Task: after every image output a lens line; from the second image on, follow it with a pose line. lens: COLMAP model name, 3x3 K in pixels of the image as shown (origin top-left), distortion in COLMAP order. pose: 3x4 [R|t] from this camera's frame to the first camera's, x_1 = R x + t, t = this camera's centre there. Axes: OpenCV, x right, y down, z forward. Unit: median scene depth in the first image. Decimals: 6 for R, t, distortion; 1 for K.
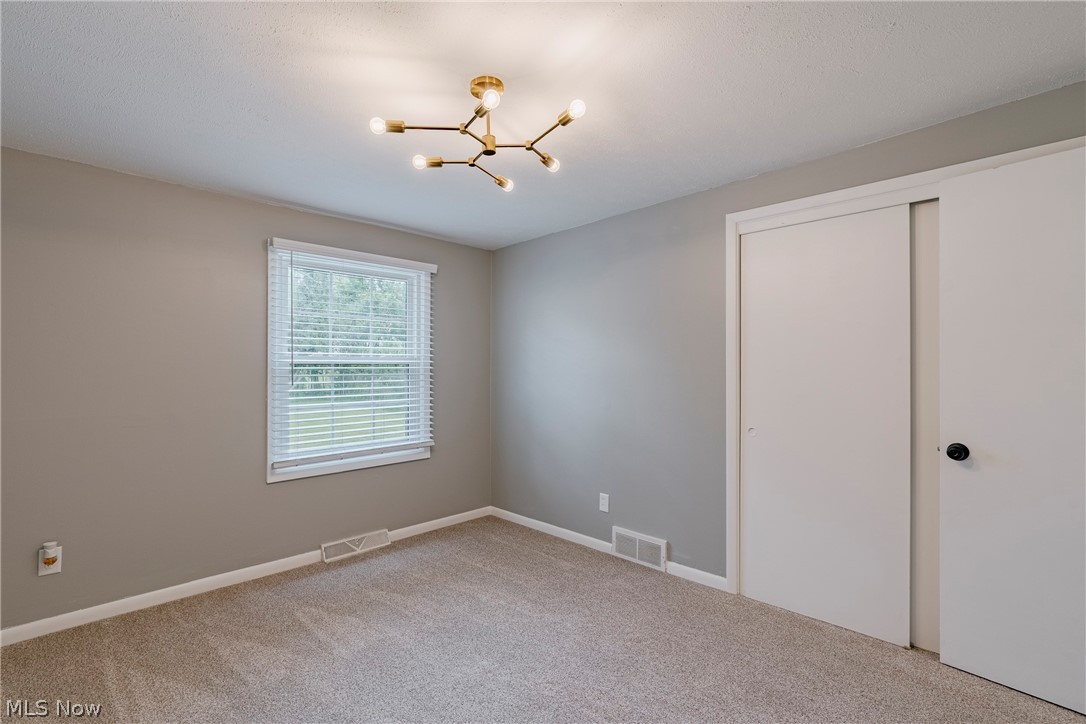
lens RADIAL K [[515.8, 0, 550.5], [0, 515.8, 364.8], [0, 0, 1]] dist [-0.000261, 0.000067]
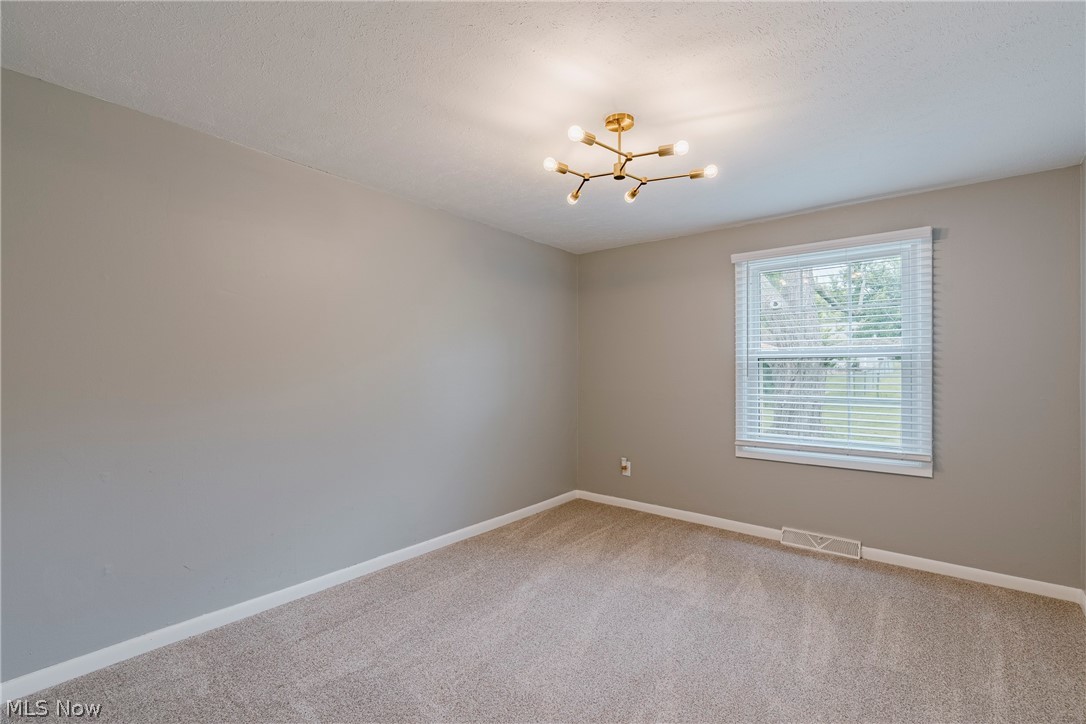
lens RADIAL K [[515.8, 0, 550.5], [0, 515.8, 364.8], [0, 0, 1]] dist [-0.000261, 0.000067]
pose [[0.032419, -0.009029, -0.999434, 0.613015], [0.005017, 0.999948, -0.008871, 0.019624], [0.999462, -0.004726, 0.032463, 0.483416]]
